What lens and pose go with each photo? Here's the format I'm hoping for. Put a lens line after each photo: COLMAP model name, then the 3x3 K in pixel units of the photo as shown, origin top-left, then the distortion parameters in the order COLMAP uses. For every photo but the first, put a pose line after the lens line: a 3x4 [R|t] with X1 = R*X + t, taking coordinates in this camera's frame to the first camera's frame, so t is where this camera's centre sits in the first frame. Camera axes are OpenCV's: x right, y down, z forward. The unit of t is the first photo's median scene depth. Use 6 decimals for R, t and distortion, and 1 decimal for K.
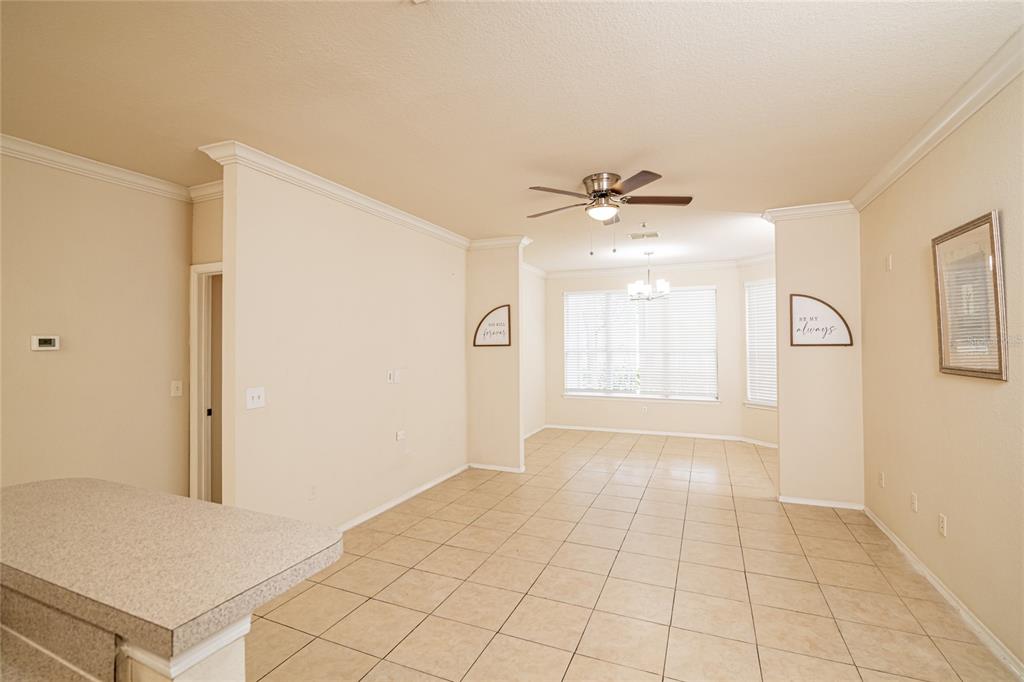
lens RADIAL K [[466.8, 0, 504.5], [0, 466.8, 334.6], [0, 0, 1]] dist [-0.020661, 0.001699]
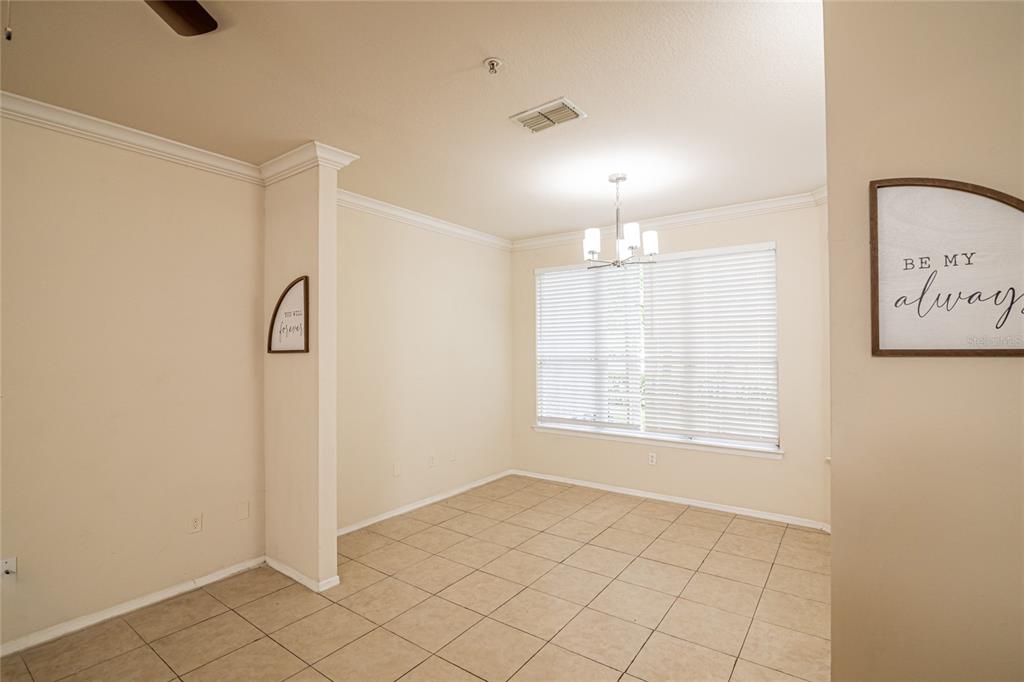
lens RADIAL K [[466.8, 0, 523.7], [0, 466.8, 343.4], [0, 0, 1]] dist [-0.020661, 0.001699]
pose [[0.977525, -0.003072, -0.210798, 0.462845], [0.004898, 0.999955, 0.008140, 0.013375], [0.210763, -0.008990, 0.977496, 0.663756]]
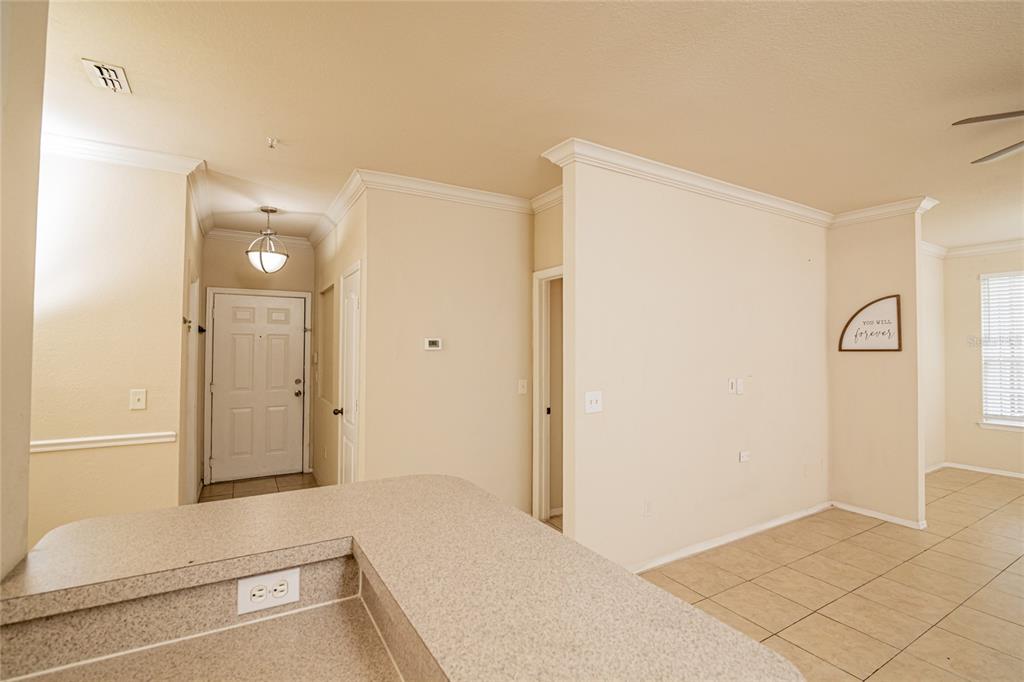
lens RADIAL K [[466.8, 0, 512.9], [0, 466.8, 337.5], [0, 0, 1]] dist [-0.020661, 0.001699]
pose [[0.811762, -0.004502, -0.583971, -0.074345], [0.003420, 0.999990, -0.002956, 0.003623], [0.583979, 0.000402, 0.811769, 0.081721]]
